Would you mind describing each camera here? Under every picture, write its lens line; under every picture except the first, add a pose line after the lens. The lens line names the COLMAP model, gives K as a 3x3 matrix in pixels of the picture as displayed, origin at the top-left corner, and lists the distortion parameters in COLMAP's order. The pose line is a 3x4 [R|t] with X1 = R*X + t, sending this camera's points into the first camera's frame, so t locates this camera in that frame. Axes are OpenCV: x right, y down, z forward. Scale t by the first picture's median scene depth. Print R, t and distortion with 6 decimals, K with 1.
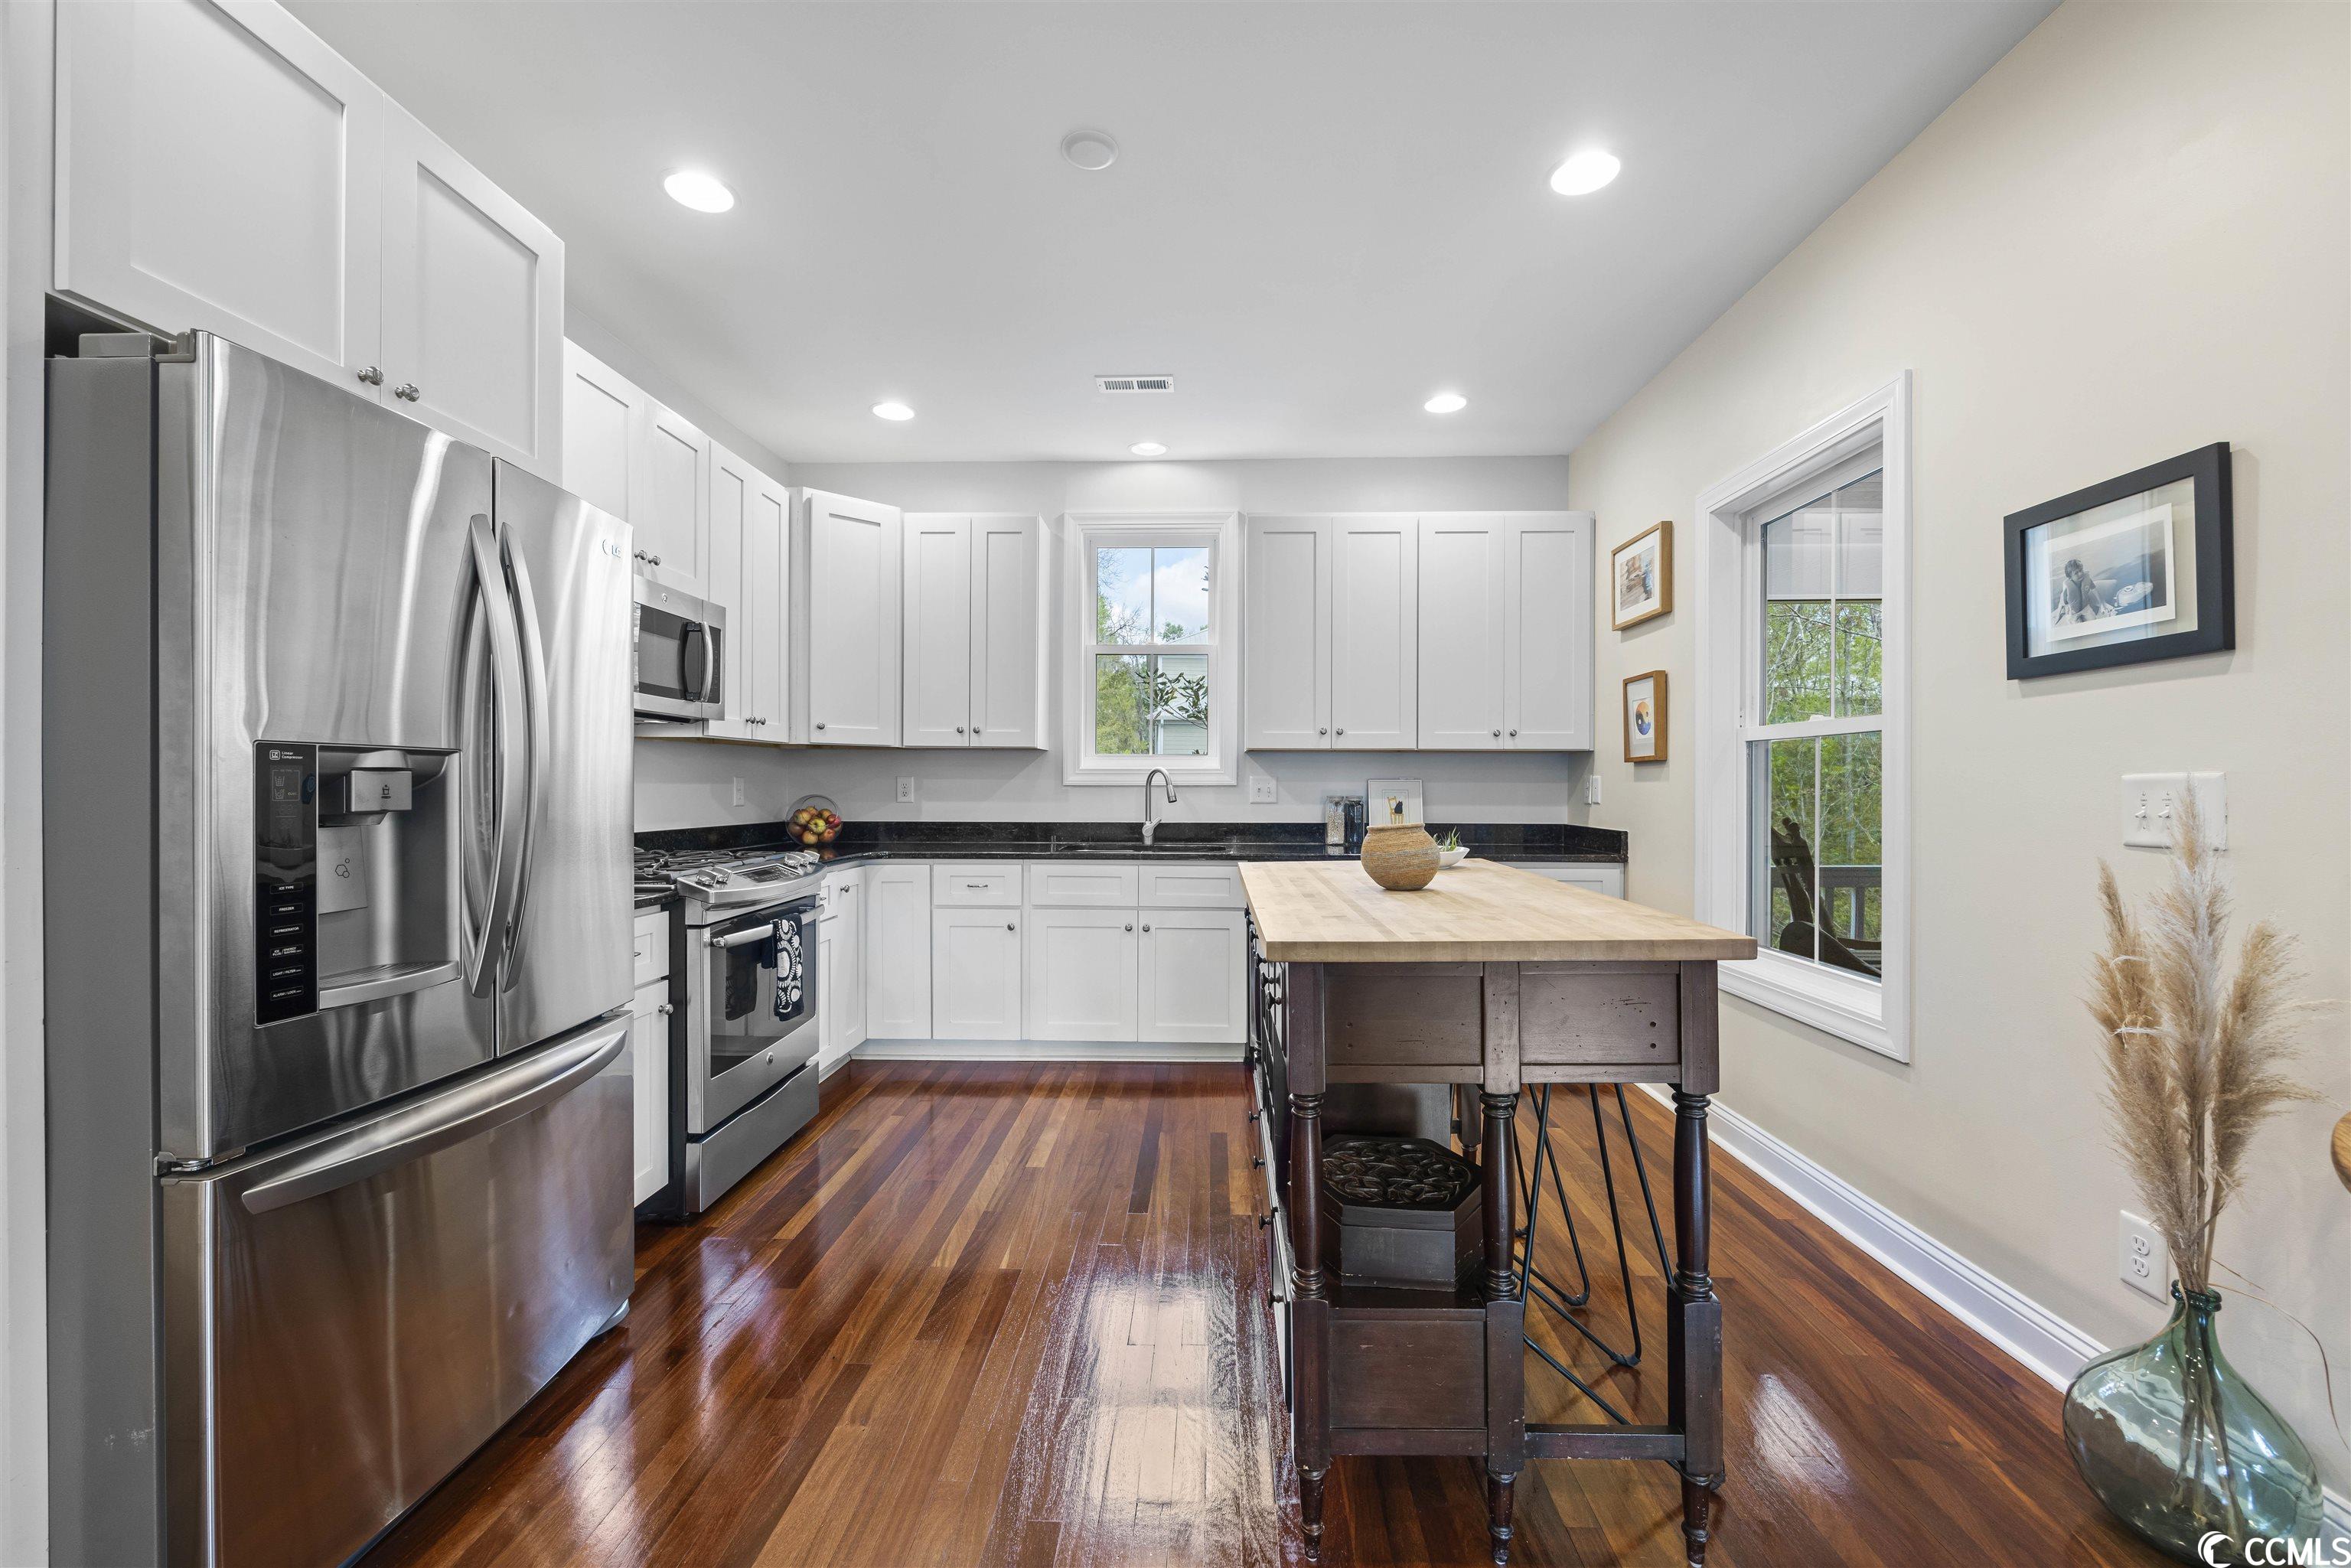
lens RADIAL K [[946.9, 0, 1180.9], [0, 946.9, 775.2], [0, 0, 1]] dist [0.000033, 0.000123]
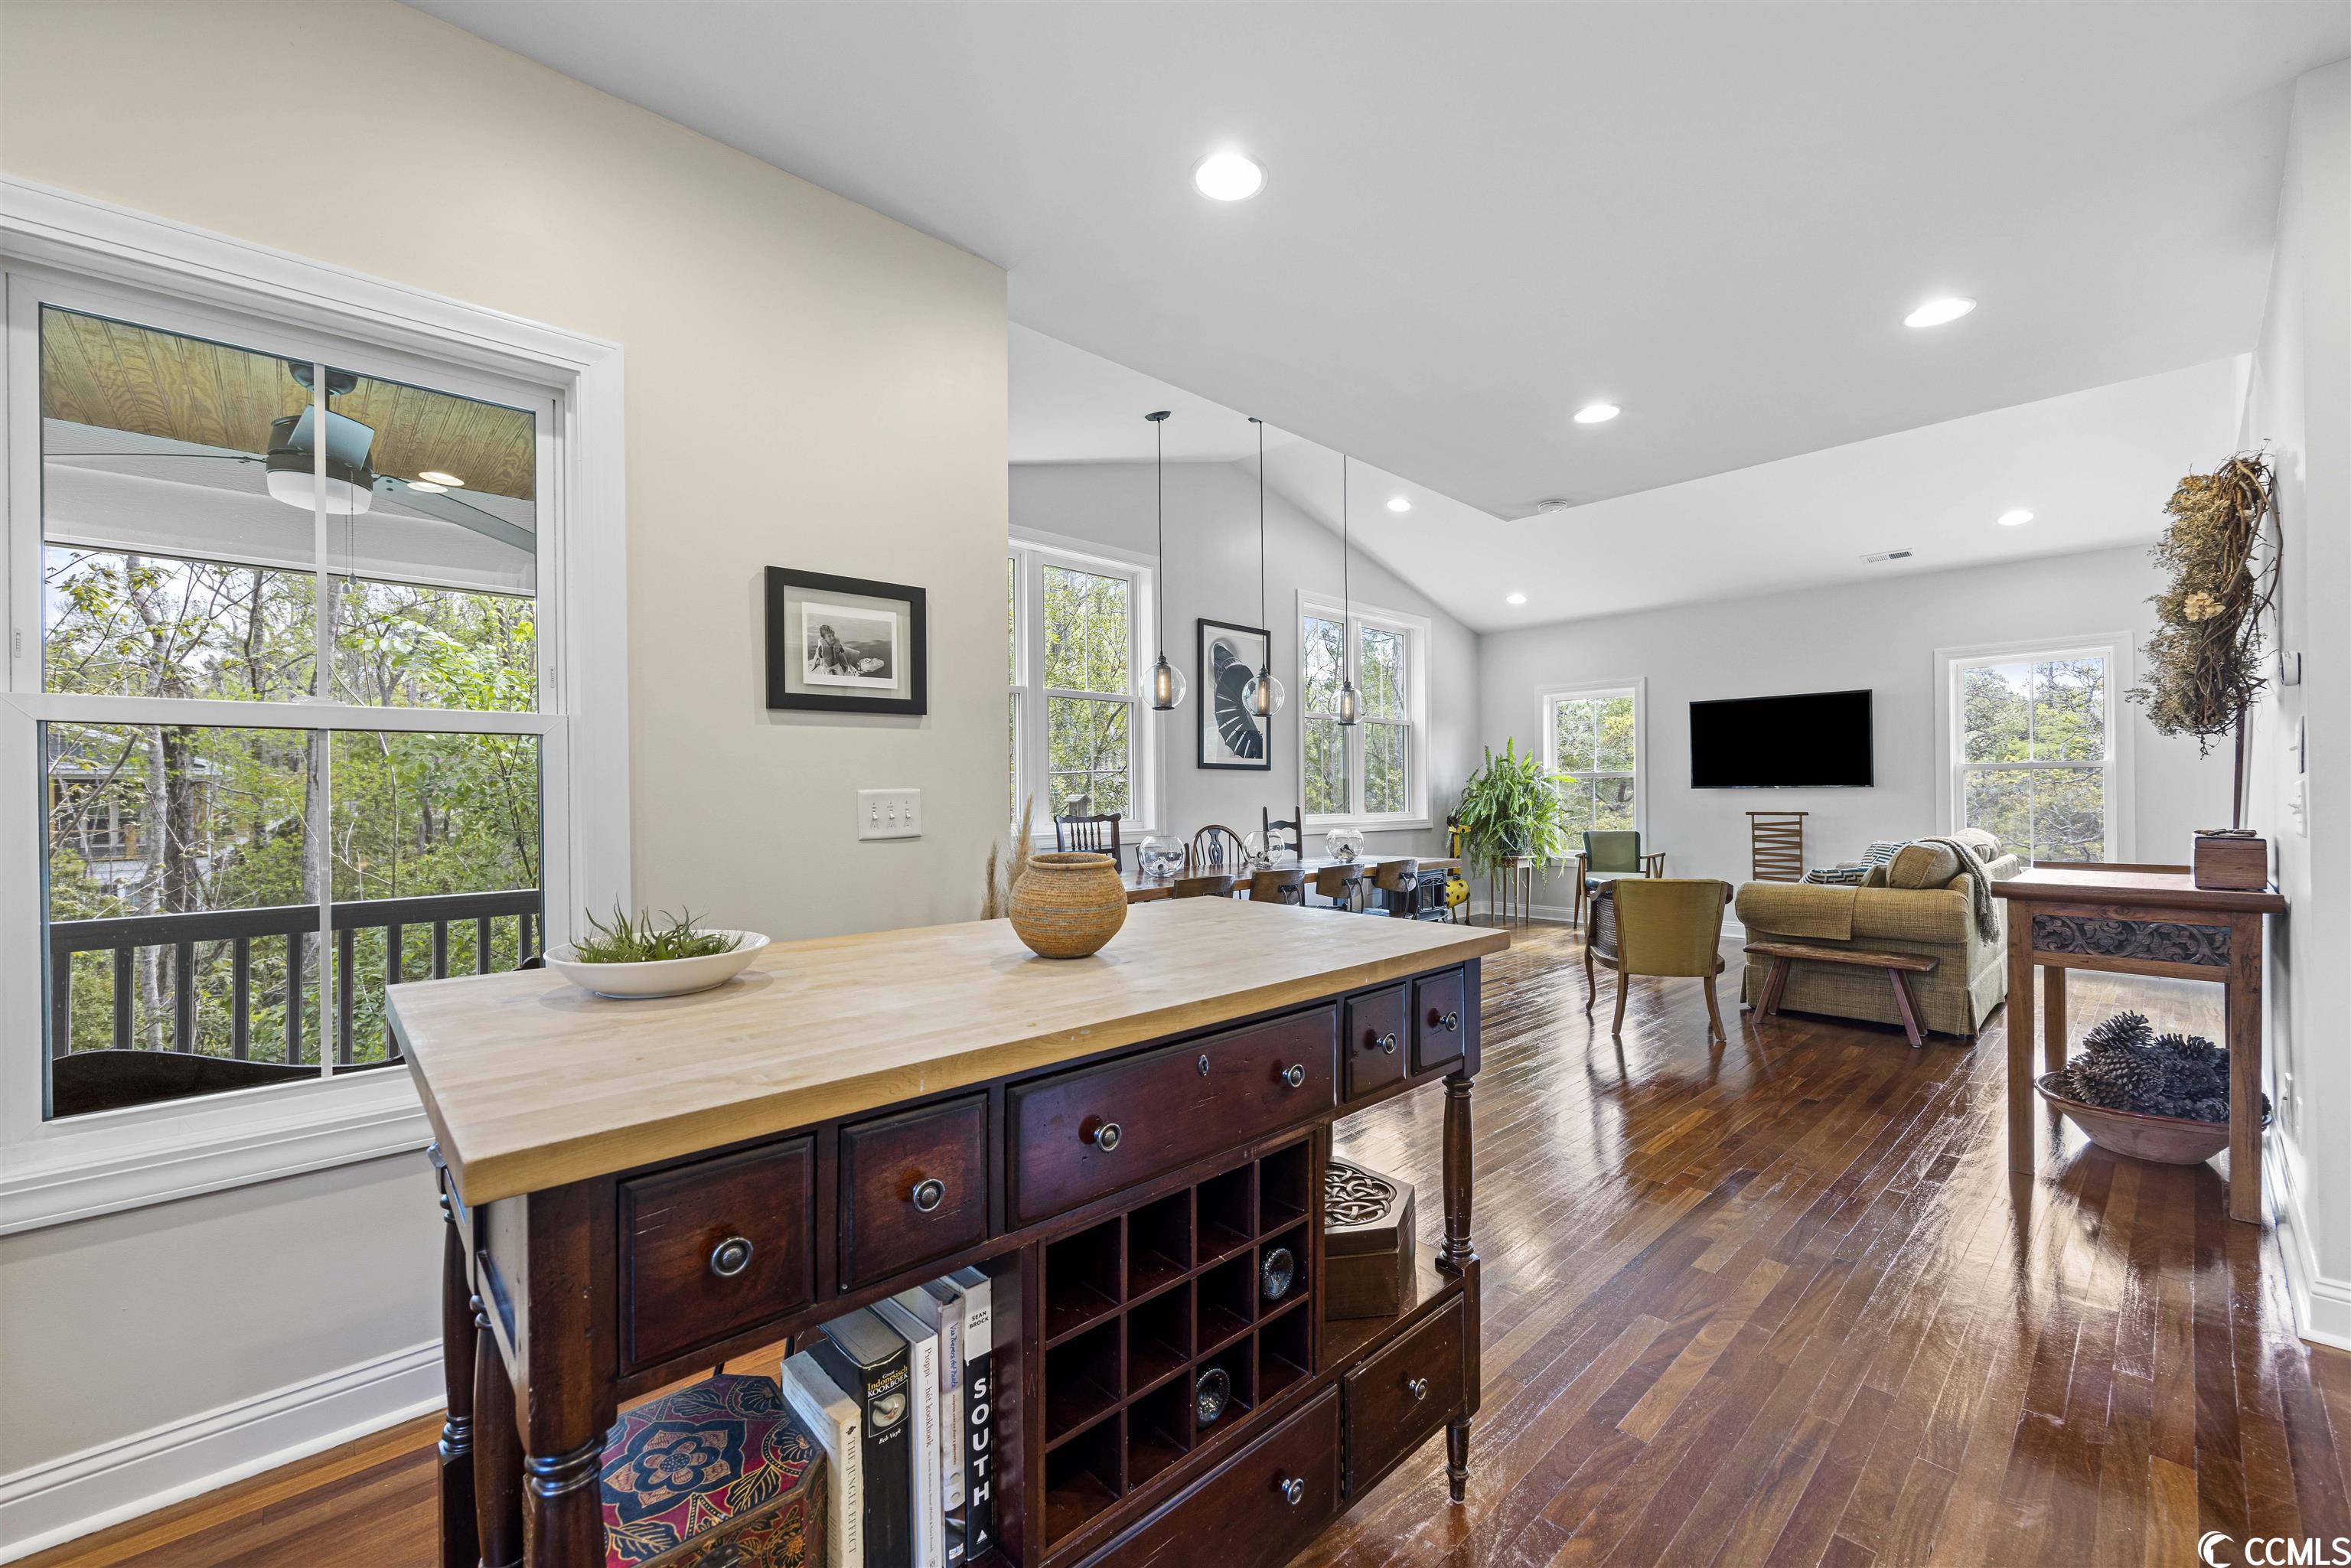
lens RADIAL K [[946.6, 0, 1178.8], [0, 946.6, 788.7], [0, 0, 1]] dist [0.000050, -0.000213]
pose [[-0.704843, 0.006249, 0.709336, -0.183900], [0.001922, 0.999974, -0.006900, 0.004071], [-0.709361, -0.003500, -0.704837, 0.901756]]
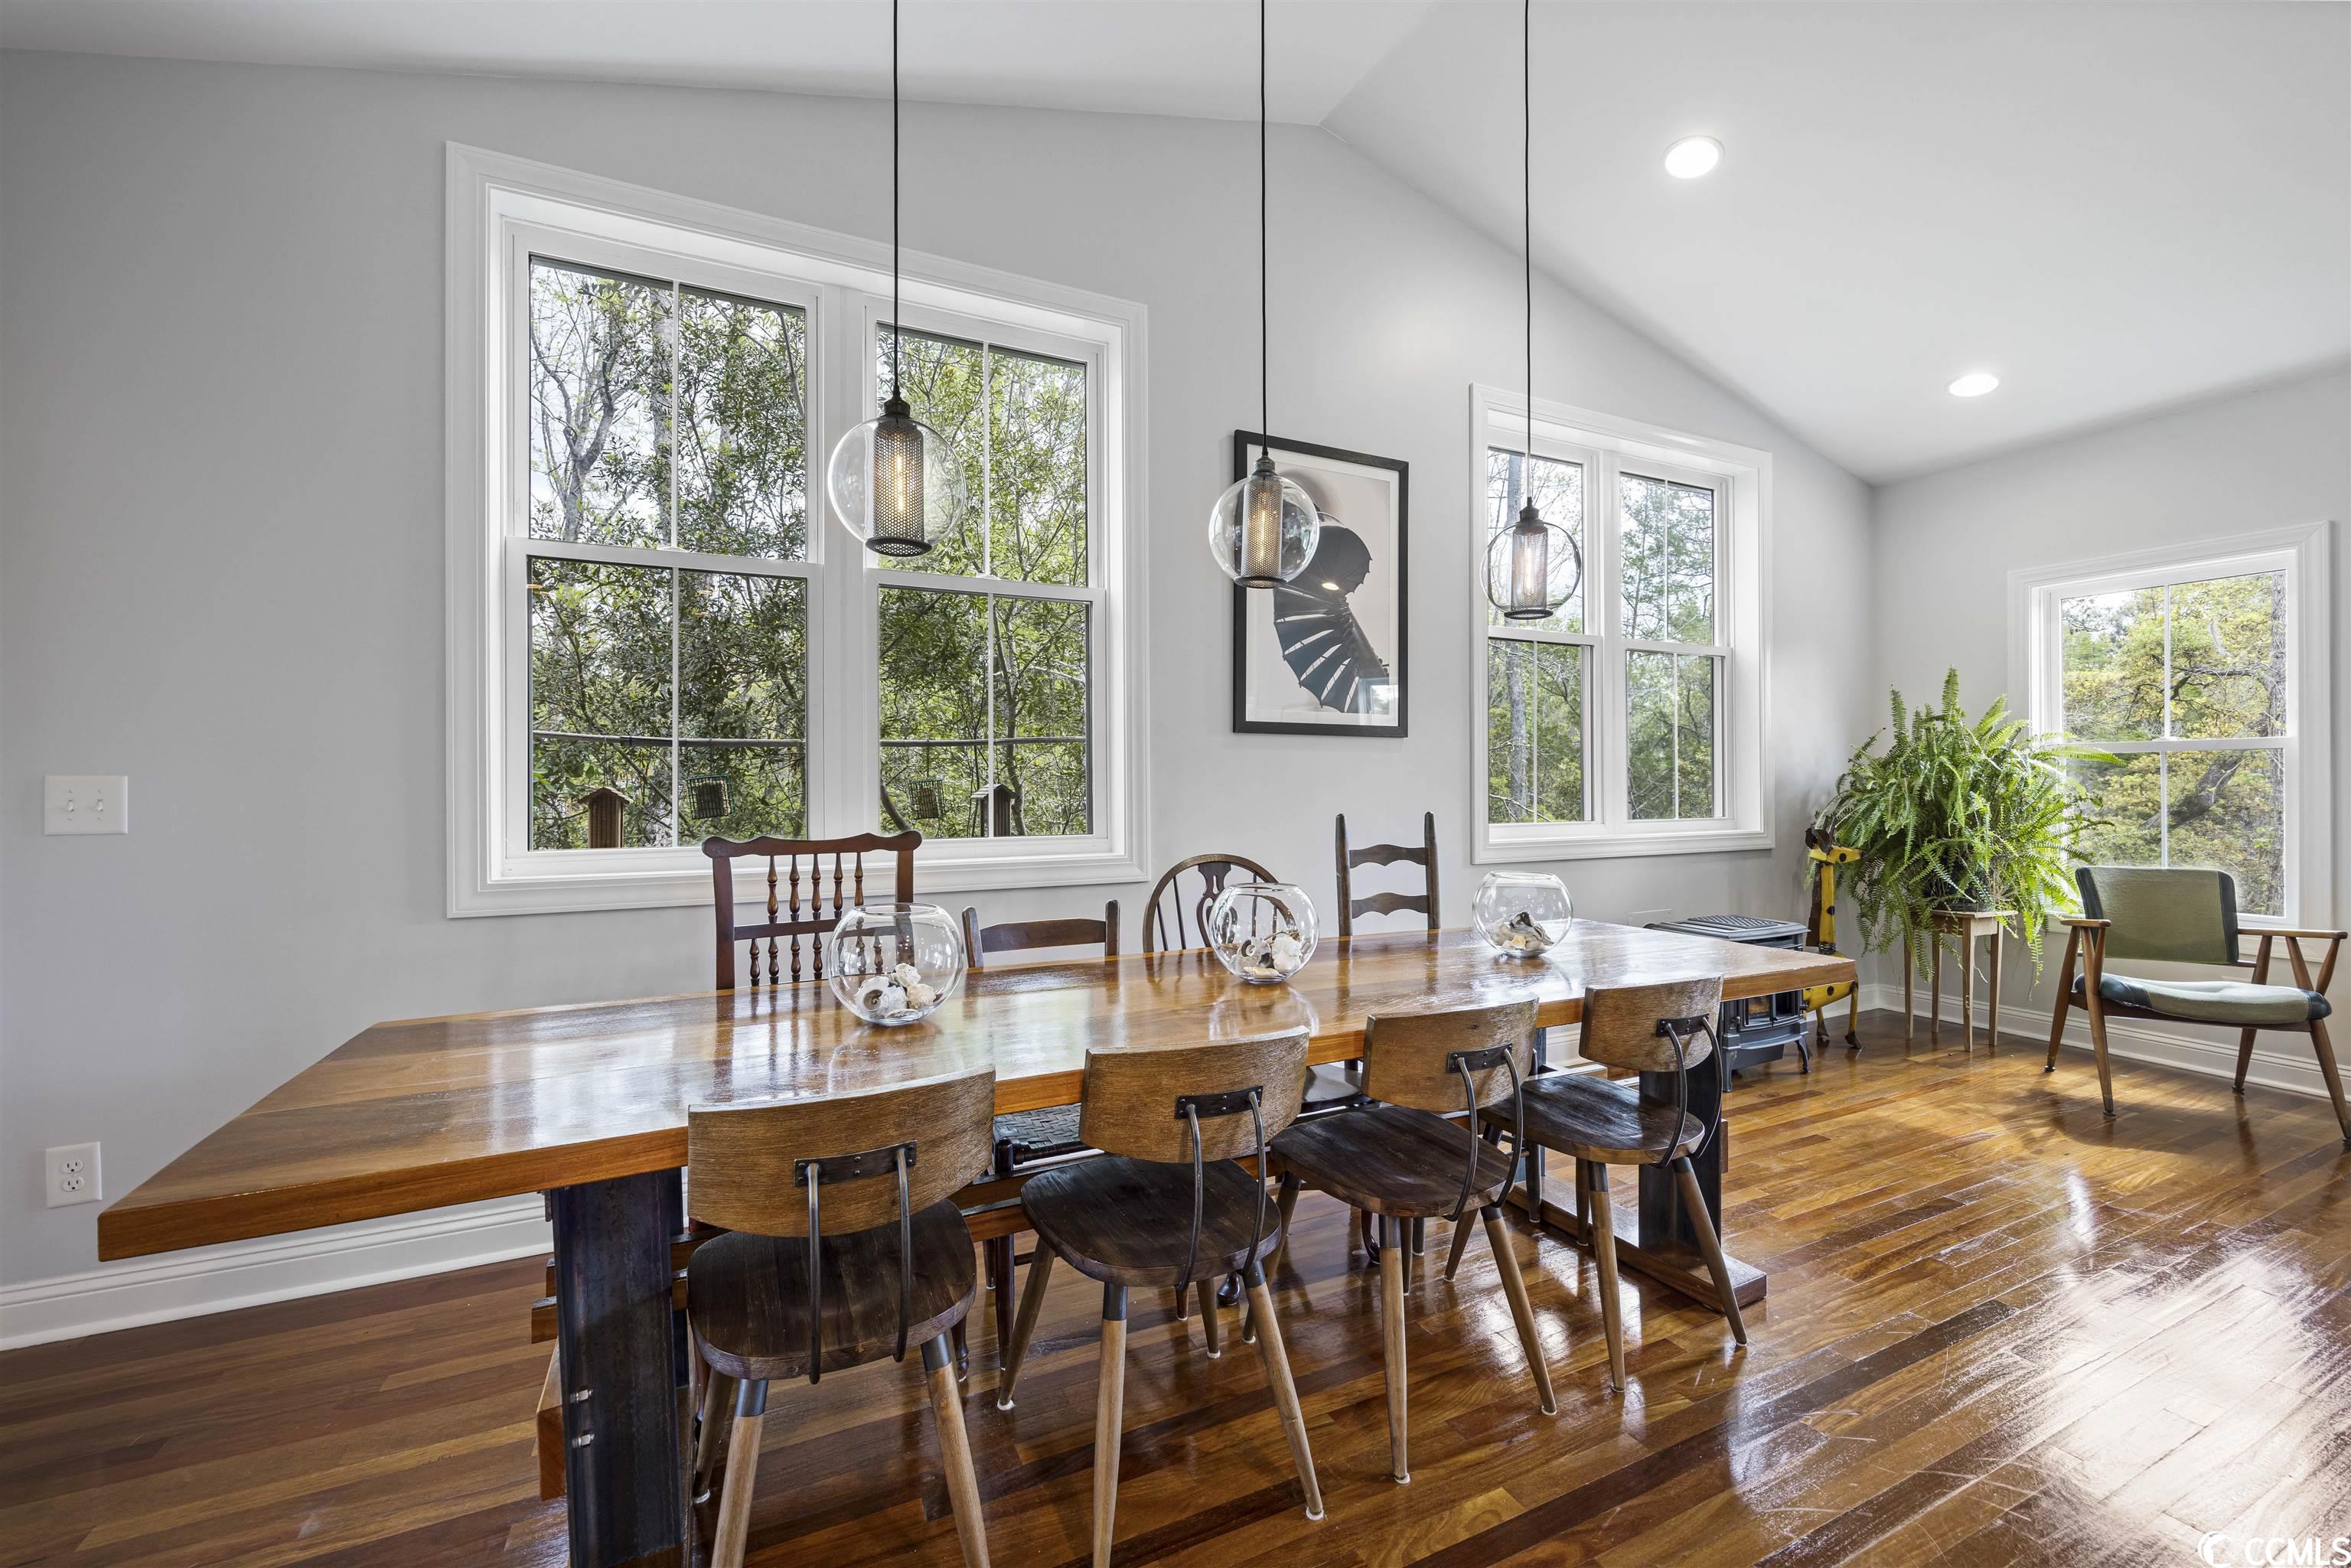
lens RADIAL K [[946.9, 0, 1180.9], [0, 946.9, 775.2], [0, 0, 1]] dist [0.000033, 0.000123]
pose [[-0.461976, 0.001050, 0.886892, 0.366804], [-0.002737, 0.999993, -0.002610, -0.004945], [-0.886888, -0.003633, -0.461969, -0.059063]]
